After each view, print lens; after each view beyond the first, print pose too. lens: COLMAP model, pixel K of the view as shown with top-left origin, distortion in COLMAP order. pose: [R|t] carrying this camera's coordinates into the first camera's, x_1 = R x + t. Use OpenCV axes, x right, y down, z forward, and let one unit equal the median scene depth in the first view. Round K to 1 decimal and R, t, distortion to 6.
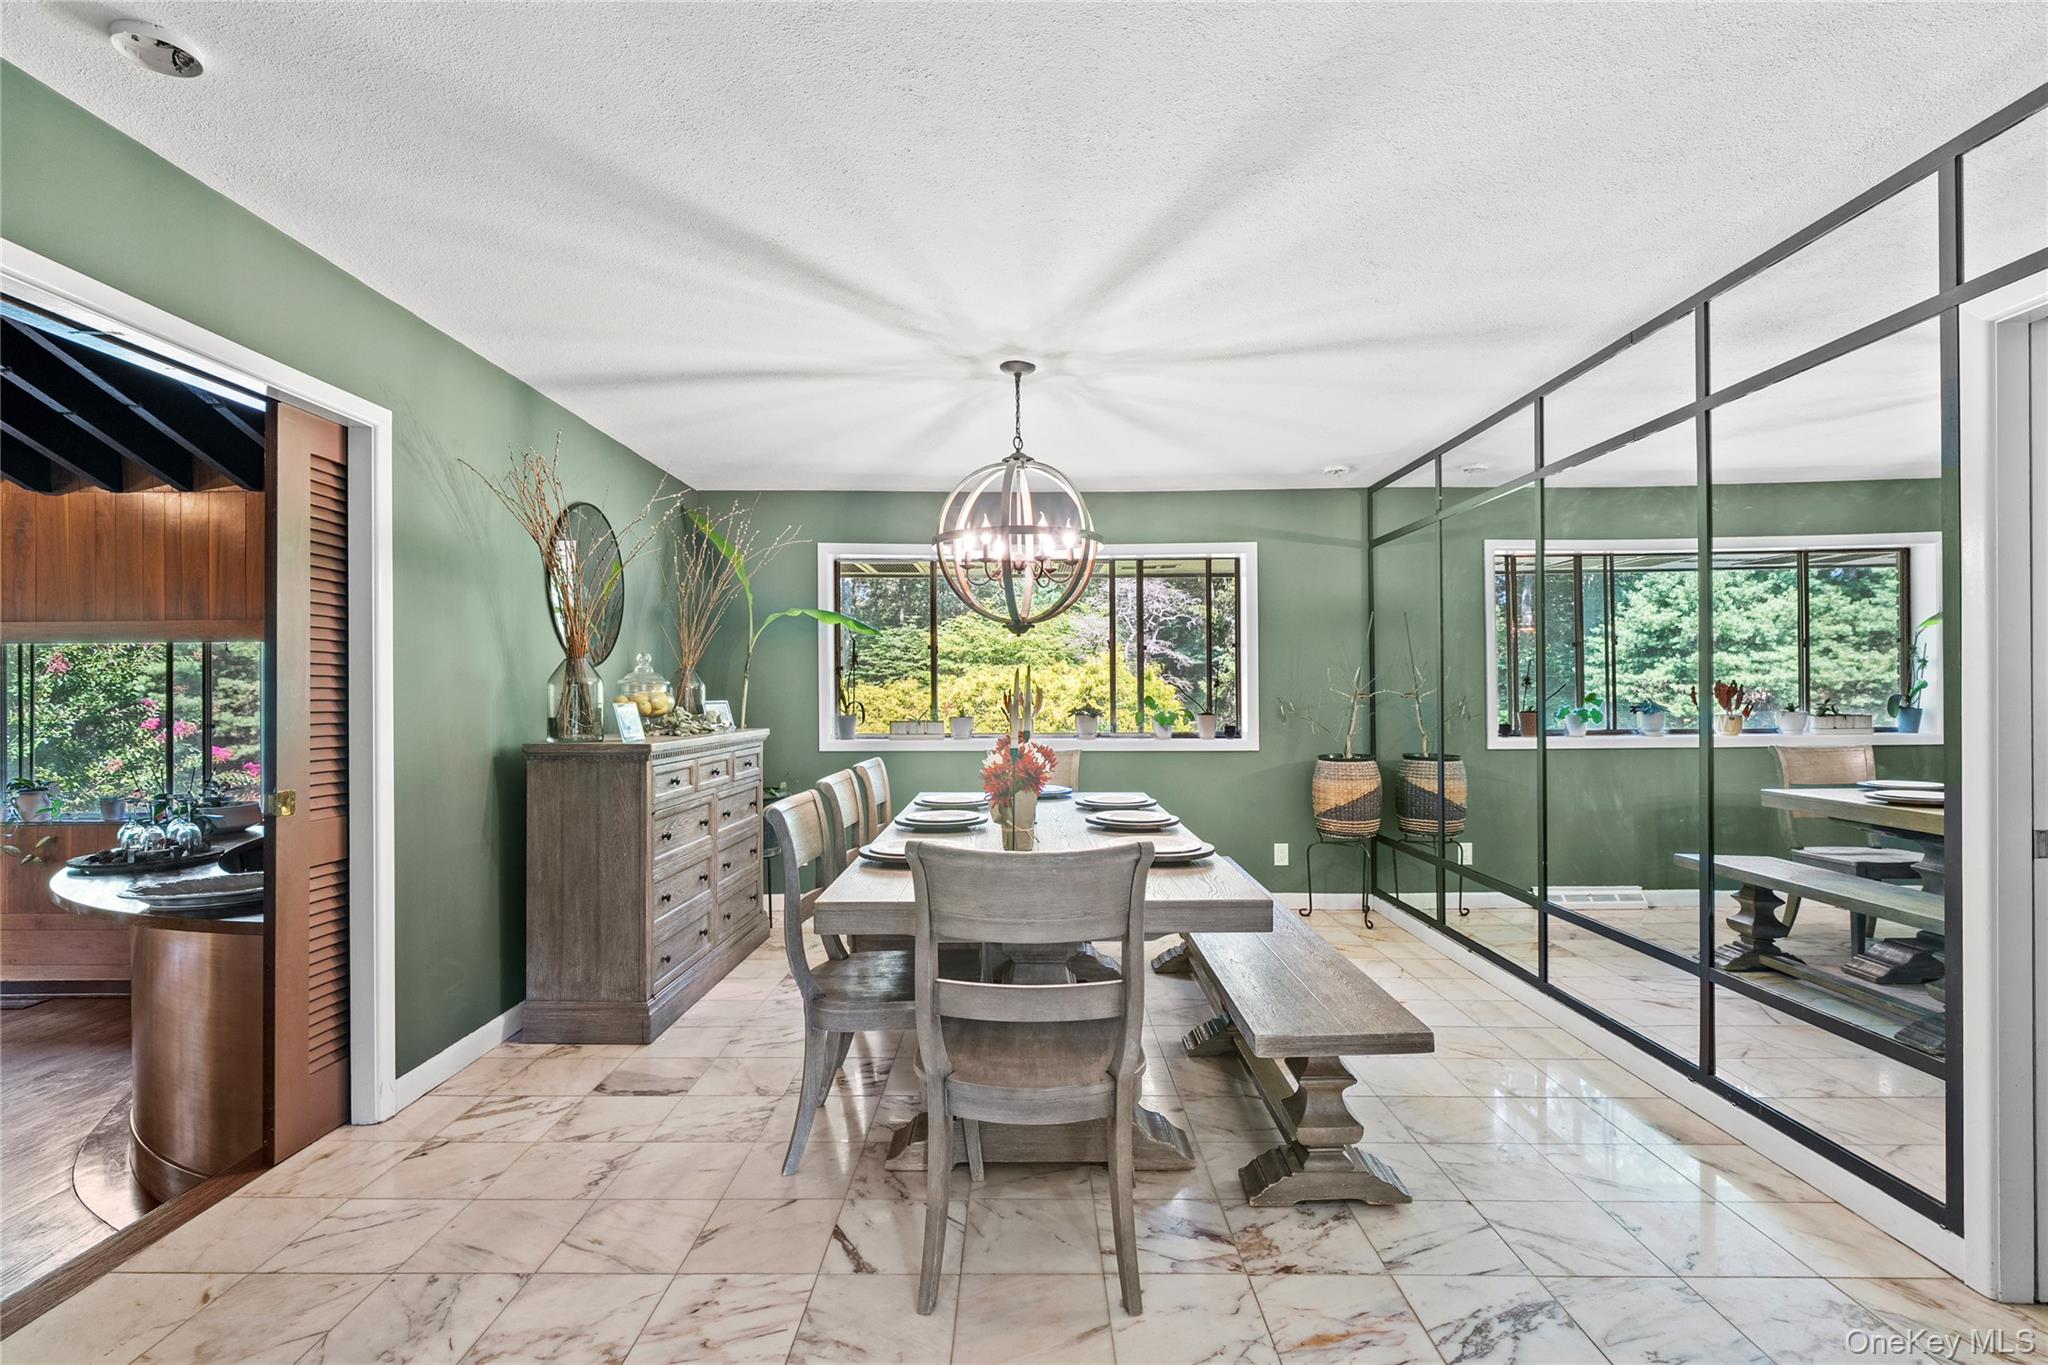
lens RADIAL K [[960.3, 0, 1017.4], [0, 960.3, 701.1], [0, 0, 1]] dist [0.000182, -0.000054]
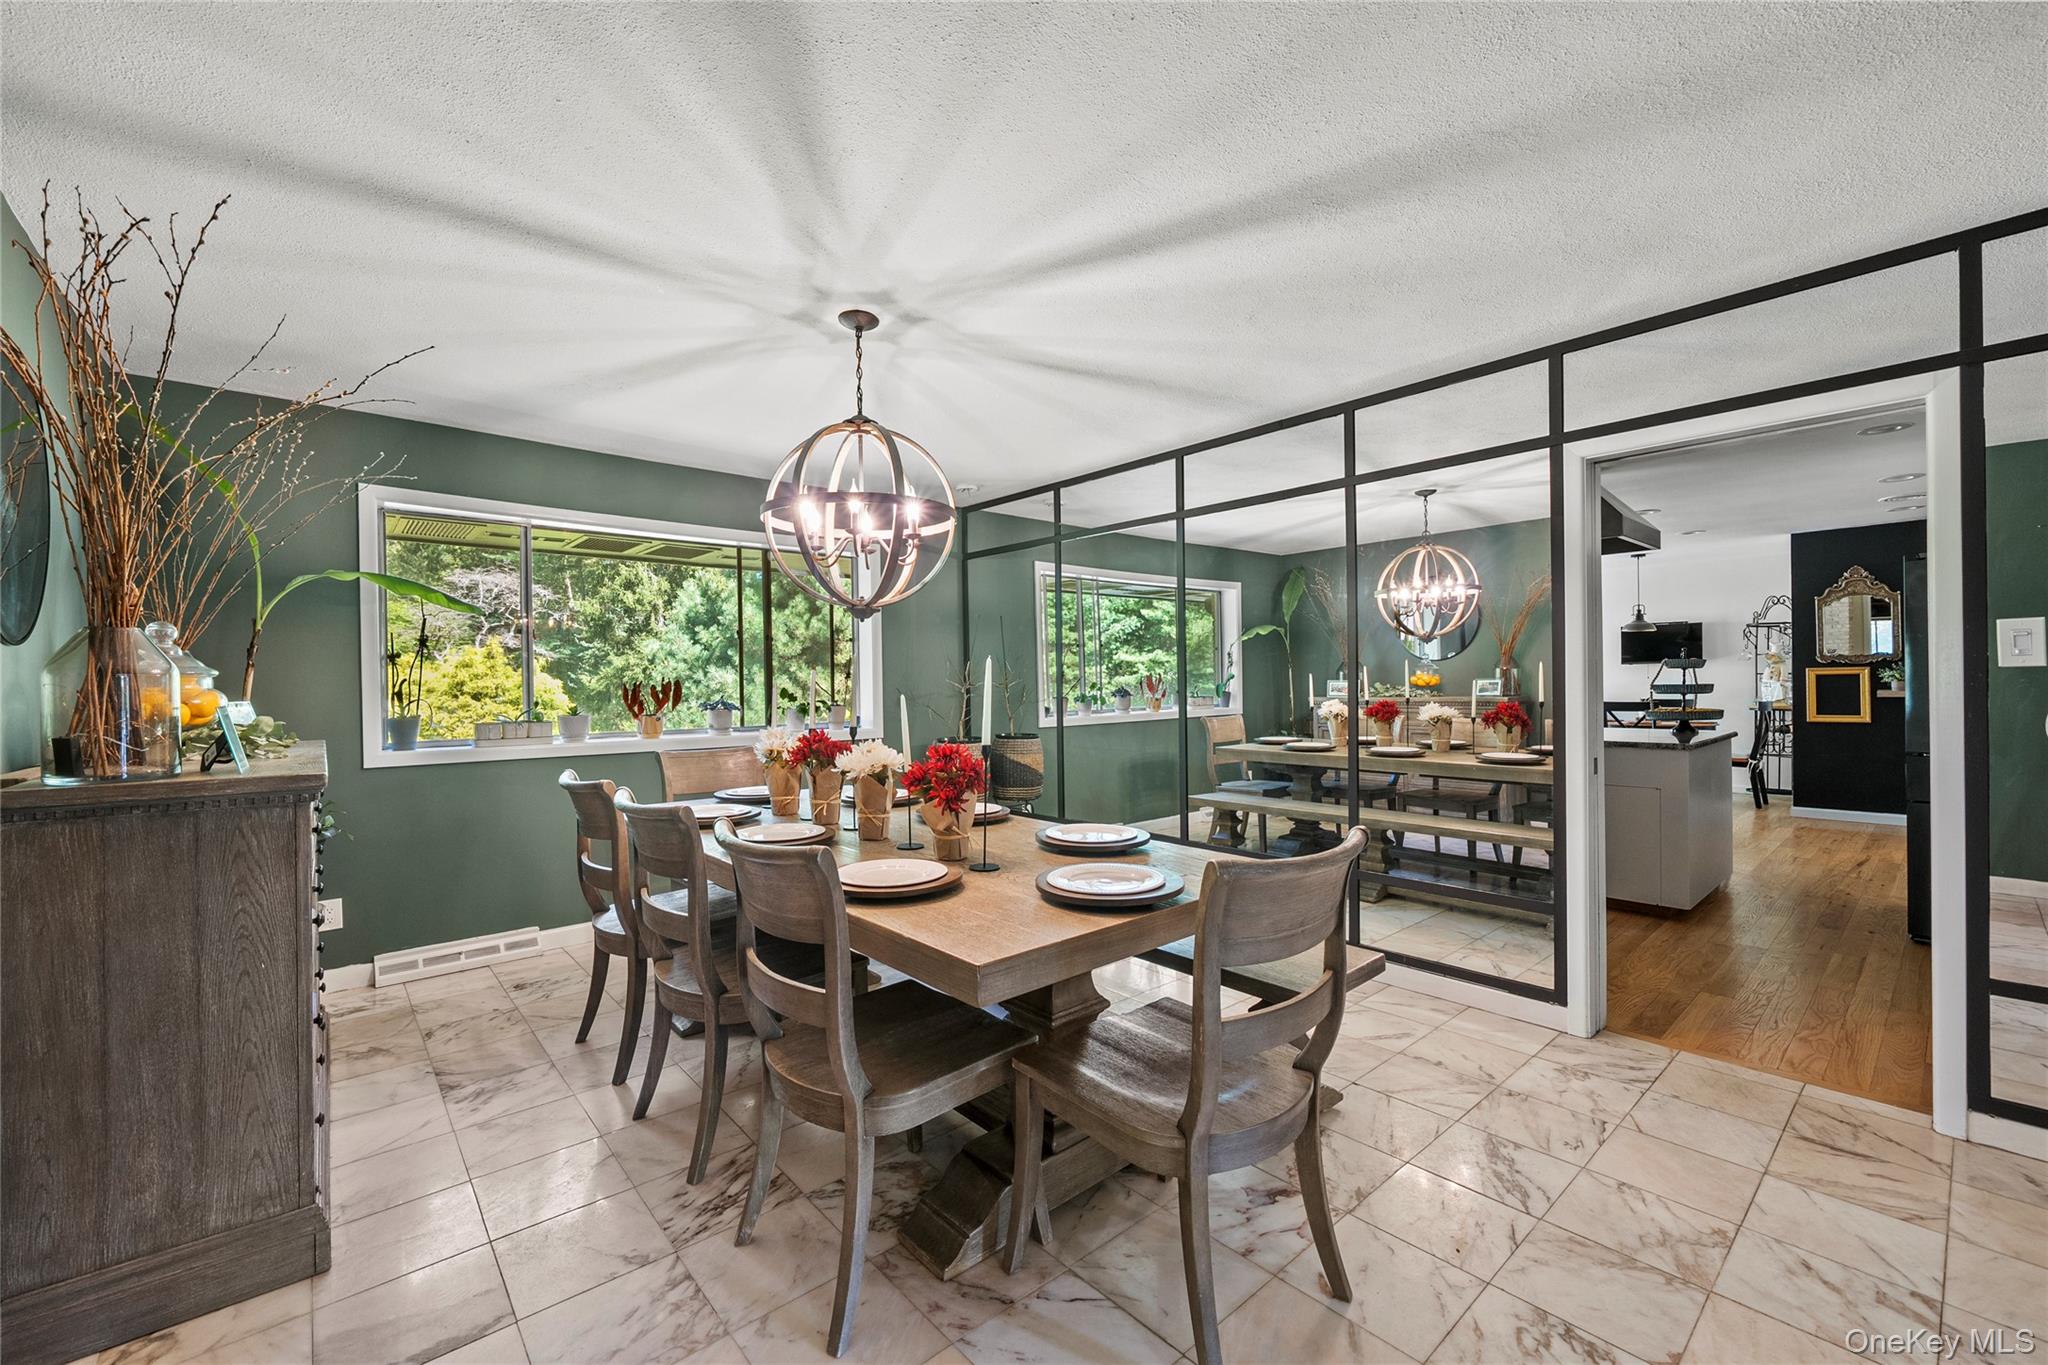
lens RADIAL K [[826.4, 0, 1018.0], [0, 826.4, 691.3], [0, 0, 1]] dist [-0.000923, -0.000170]
pose [[0.754326, -0.012246, 0.656386, -0.390099], [0.013440, 0.999905, 0.003210, -0.002573], [-0.656362, 0.006400, 0.754419, 0.319809]]
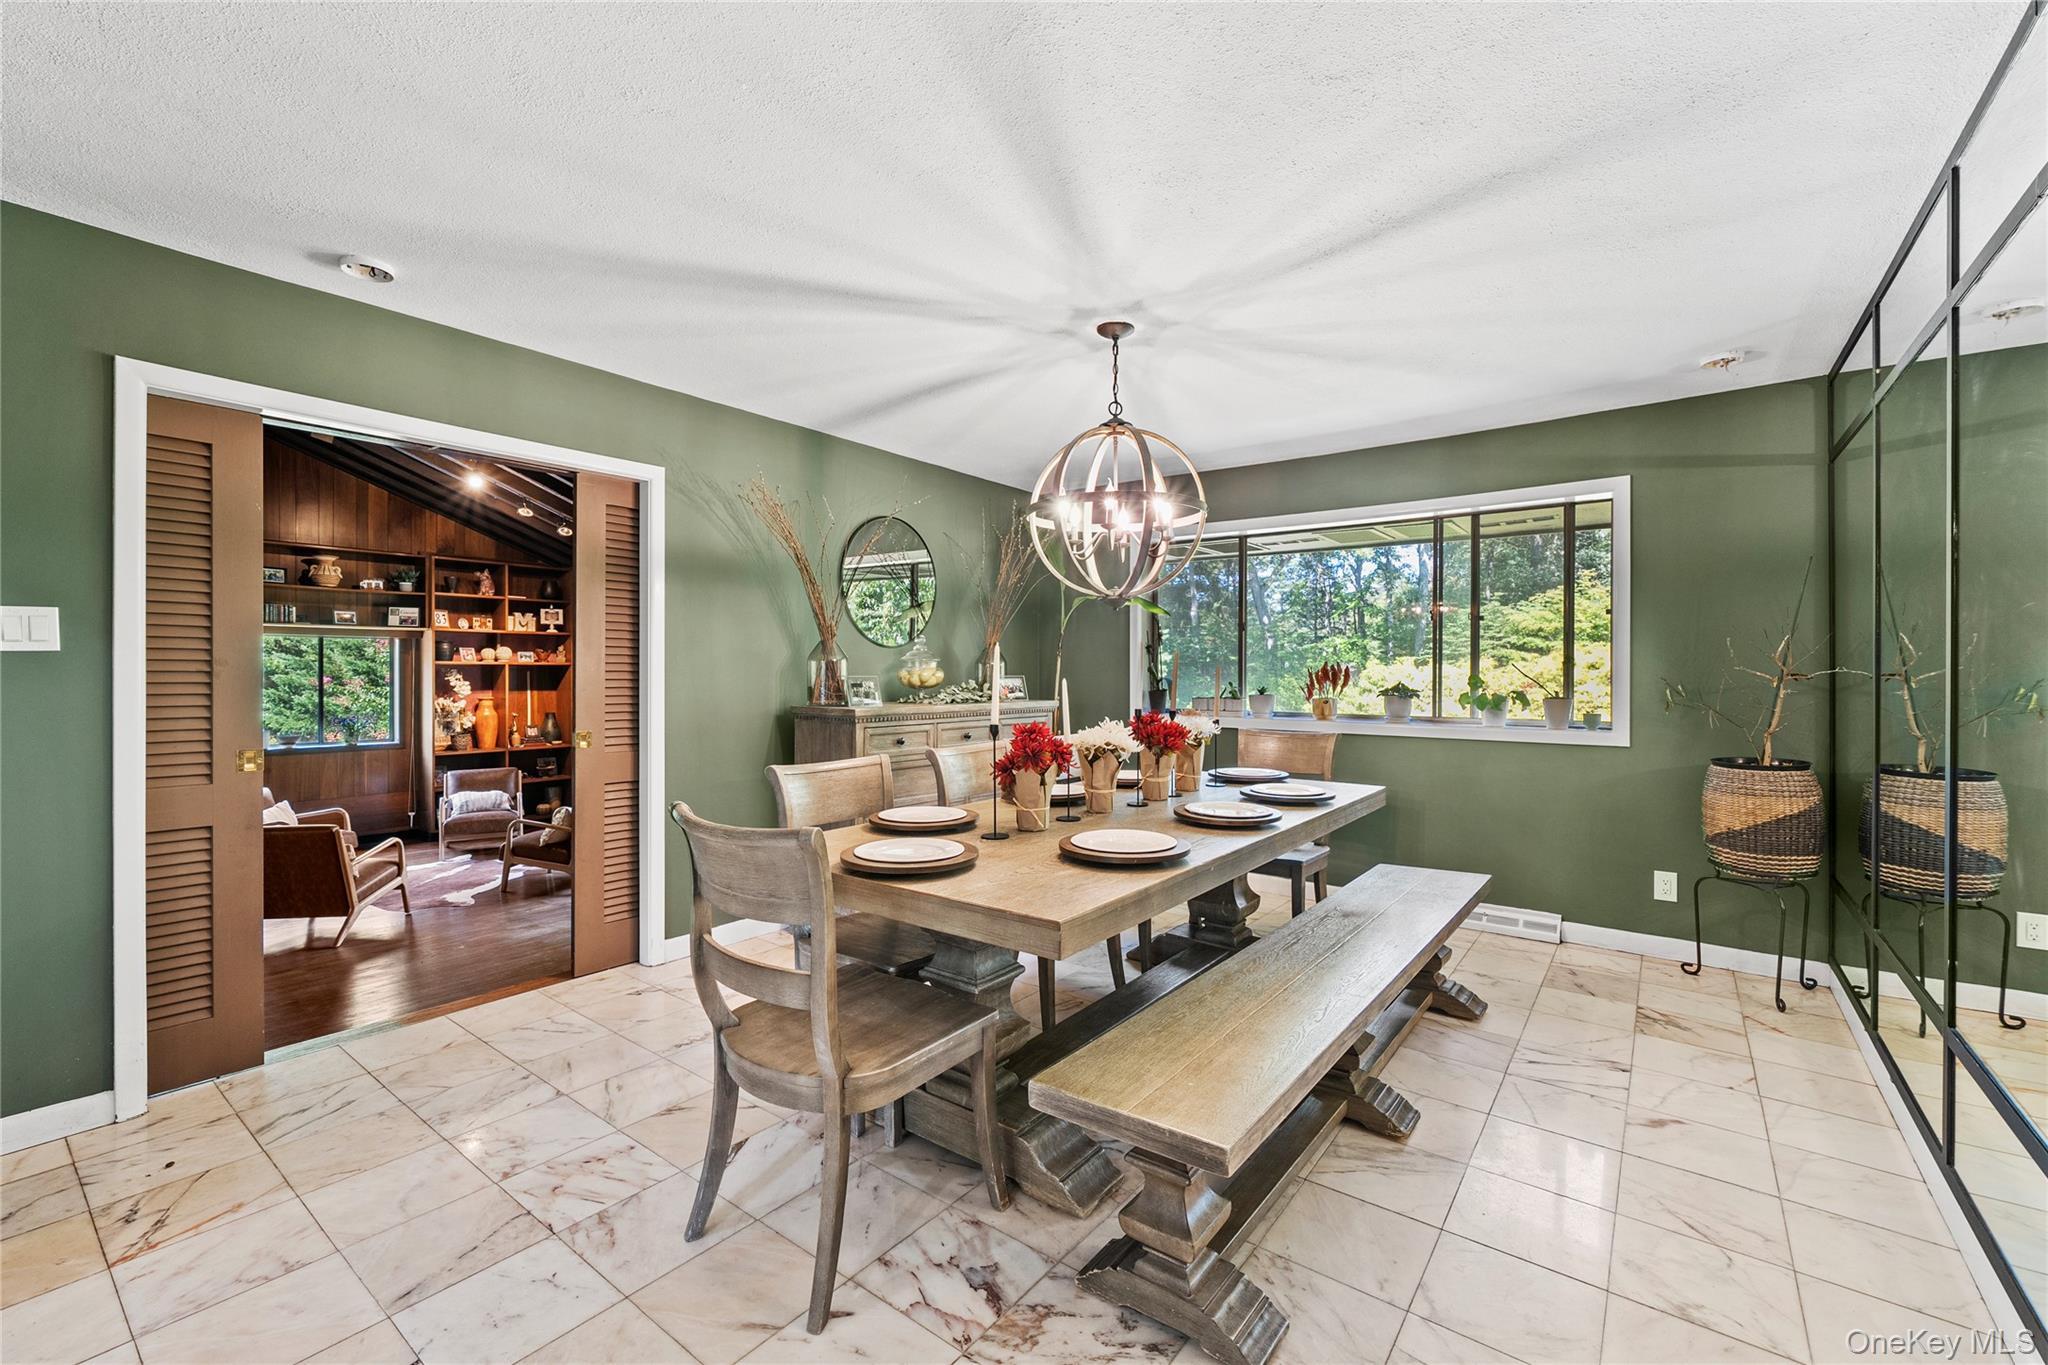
lens RADIAL K [[850.9, 0, 1024.0], [0, 850.9, 682.5], [0, 0, 1]] dist [-0.002350, -0.000130]
pose [[0.798414, 0.014048, -0.601945, 0.436601], [-0.010965, 0.999901, 0.008792, -0.001241], [0.602009, -0.000419, 0.798489, 0.261759]]
